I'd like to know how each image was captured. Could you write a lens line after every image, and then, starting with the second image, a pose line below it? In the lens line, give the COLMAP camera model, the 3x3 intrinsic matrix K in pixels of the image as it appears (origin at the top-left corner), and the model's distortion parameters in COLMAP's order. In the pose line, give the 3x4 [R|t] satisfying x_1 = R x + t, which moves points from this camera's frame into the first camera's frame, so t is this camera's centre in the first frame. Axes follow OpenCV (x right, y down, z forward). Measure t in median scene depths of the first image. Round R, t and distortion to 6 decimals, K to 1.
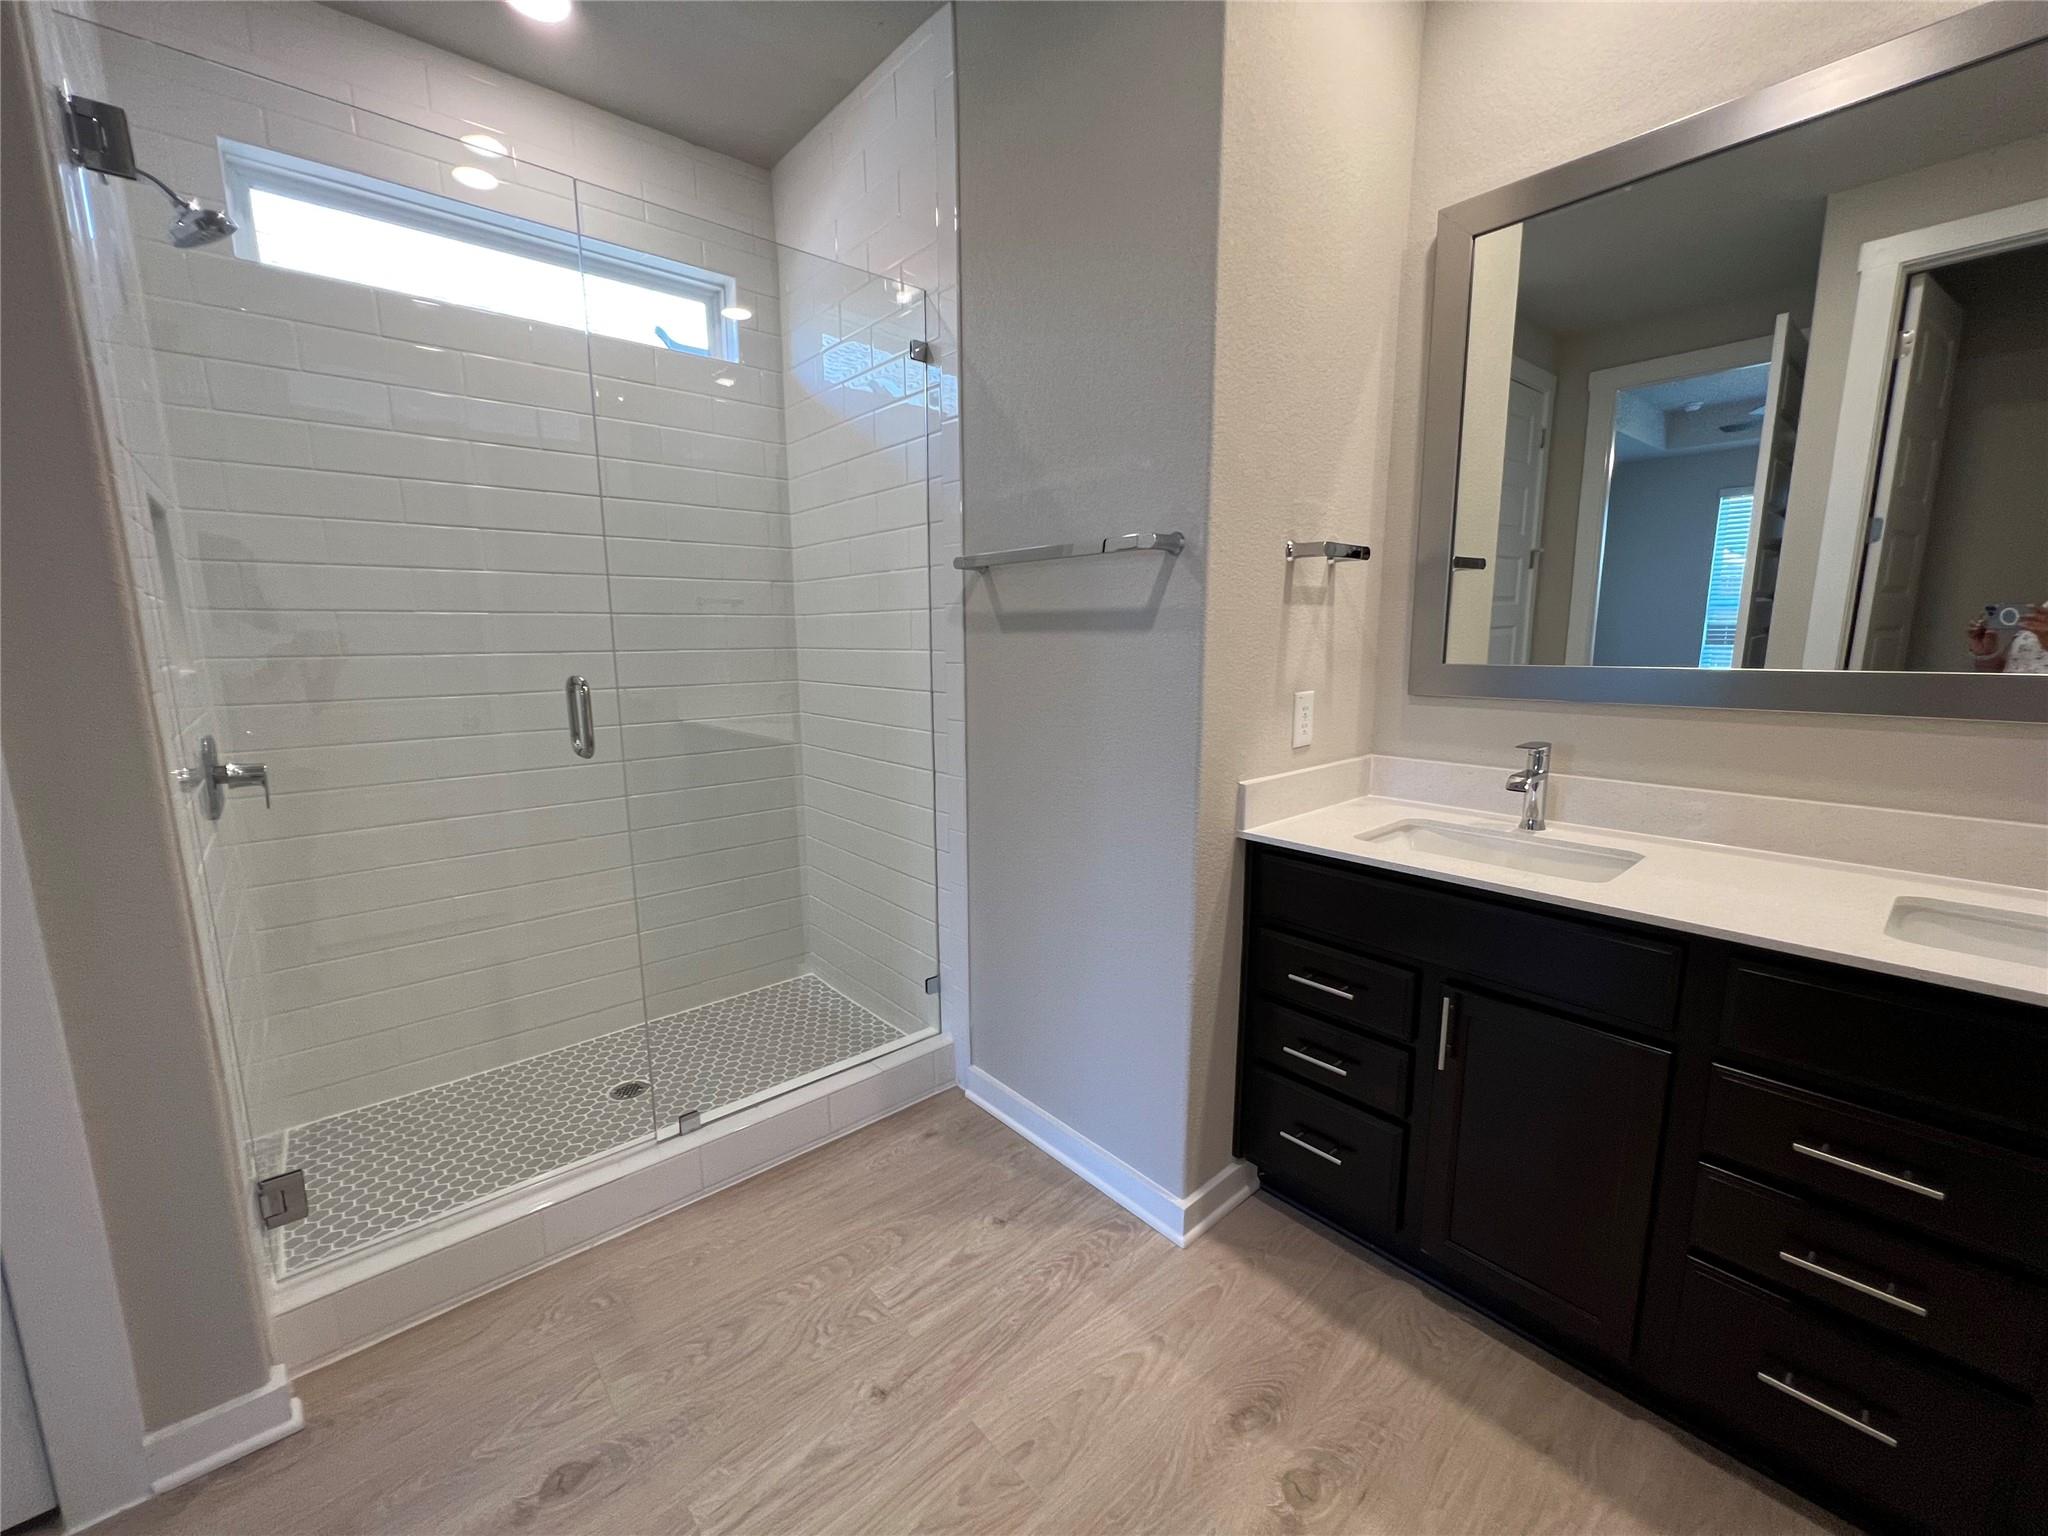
lens RADIAL K [[824.8, 0, 1018.4], [0, 824.8, 770.3], [0, 0, 1]] dist [-0.003207, 0.000291]
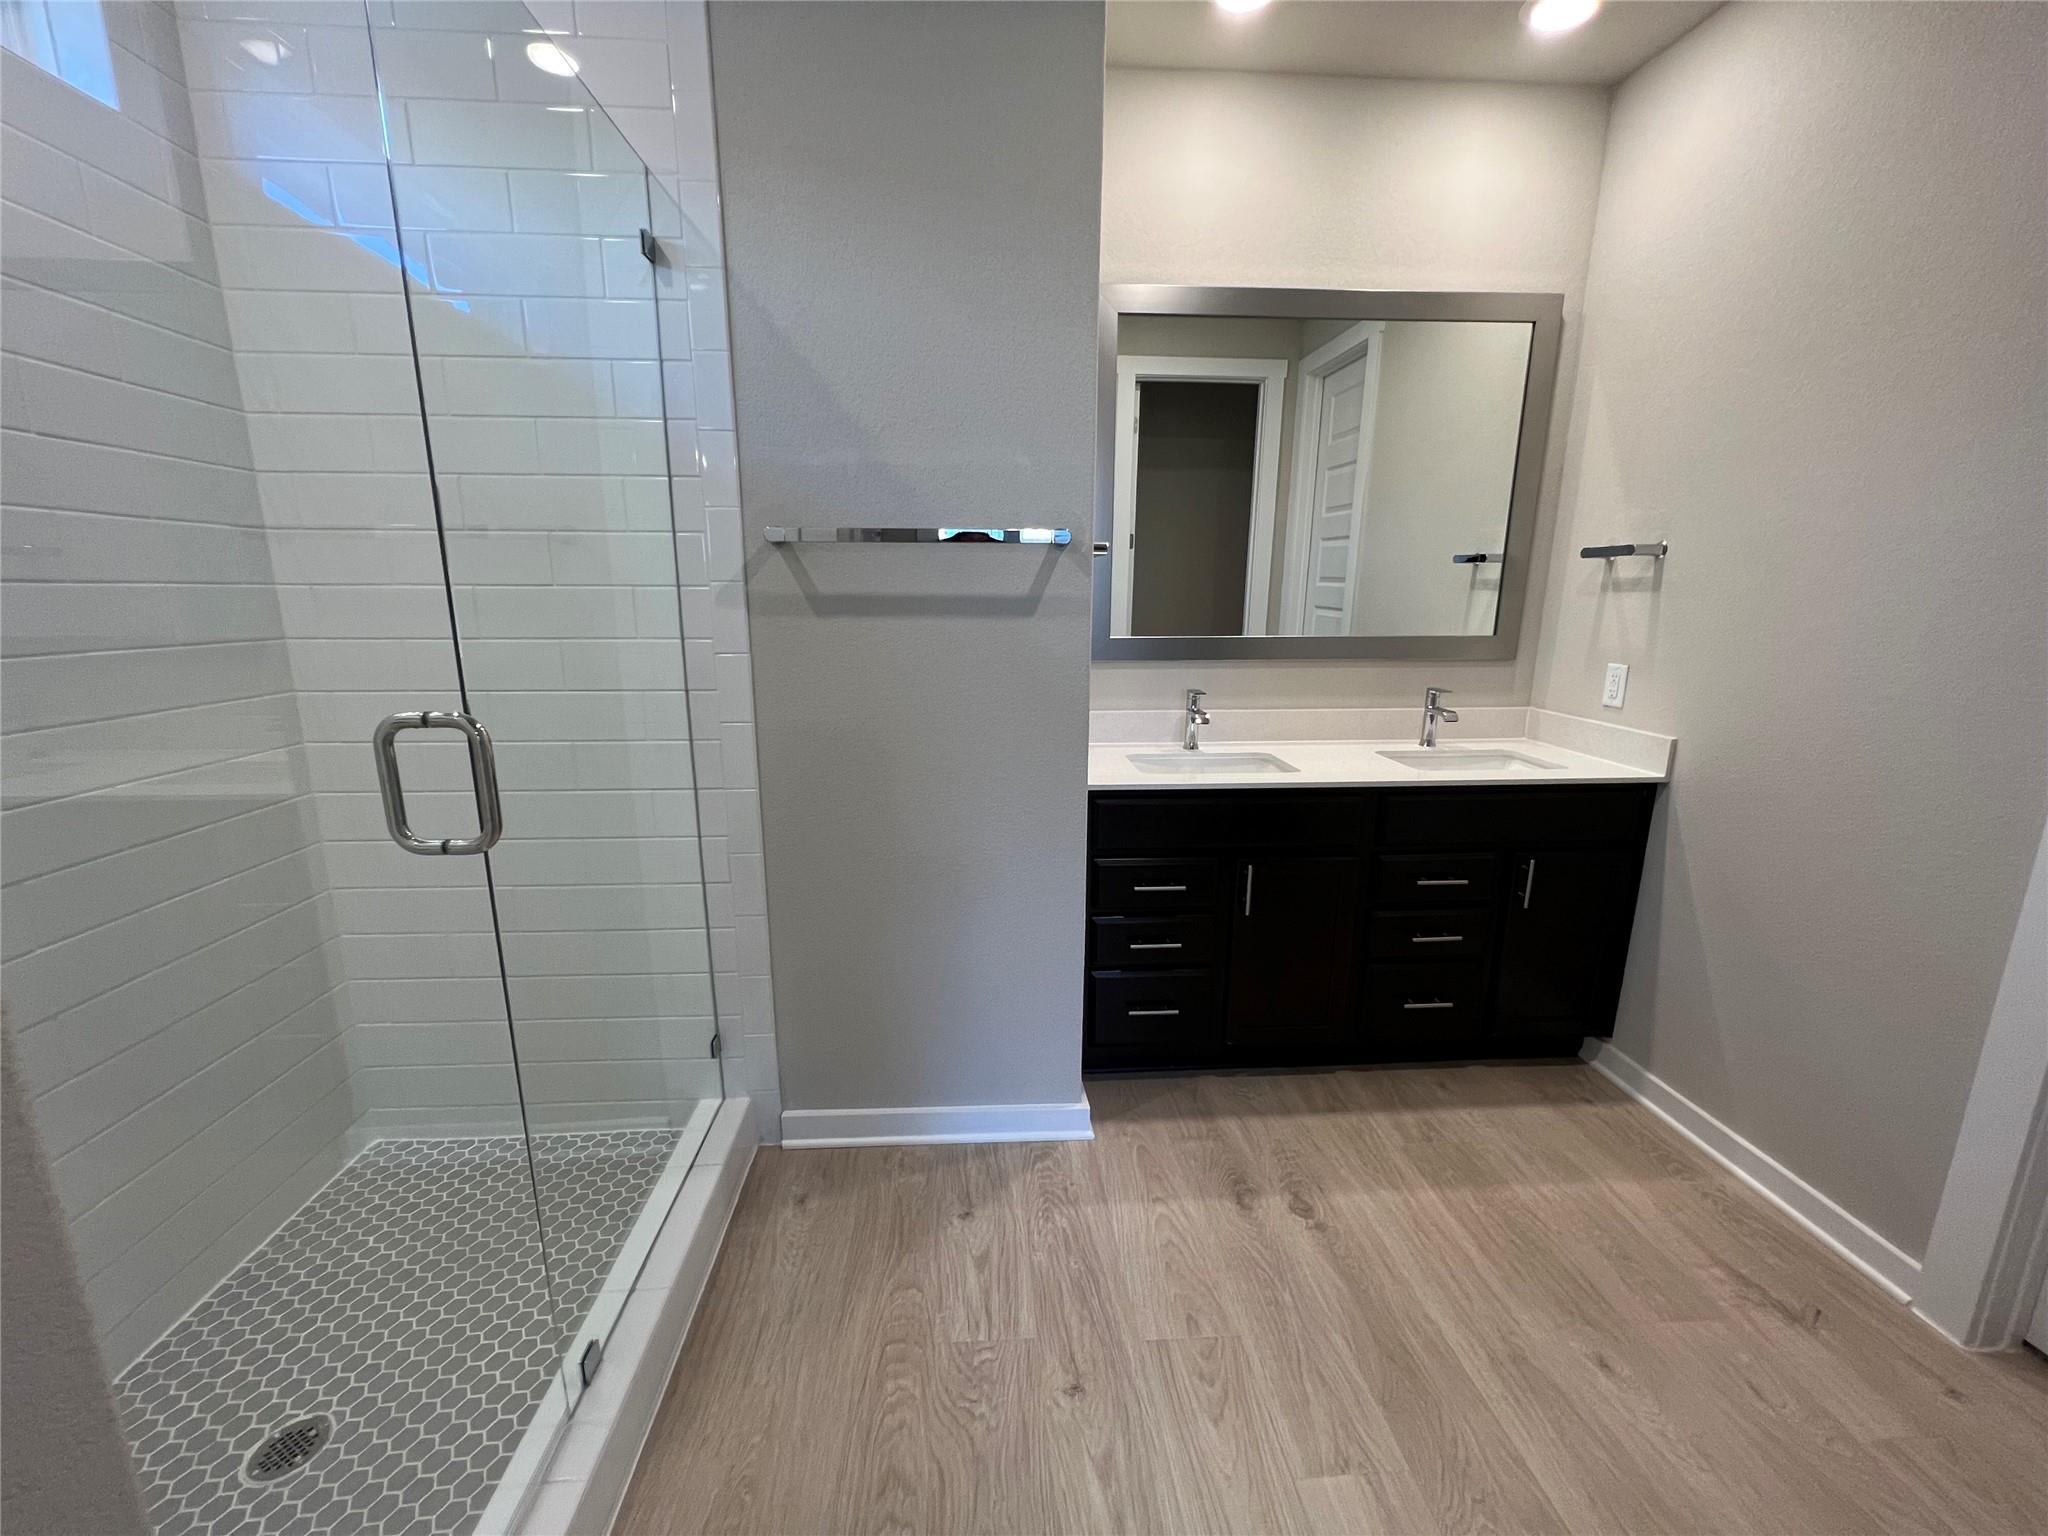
lens RADIAL K [[826.7, 0, 1024.7], [0, 826.7, 771.6], [0, 0, 1]] dist [0.000419, 0.000181]
pose [[0.603489, -0.159723, 0.781210, -0.749861], [0.123458, 0.986634, 0.106352, -0.086261], [-0.787756, 0.032265, 0.615142, 0.349278]]
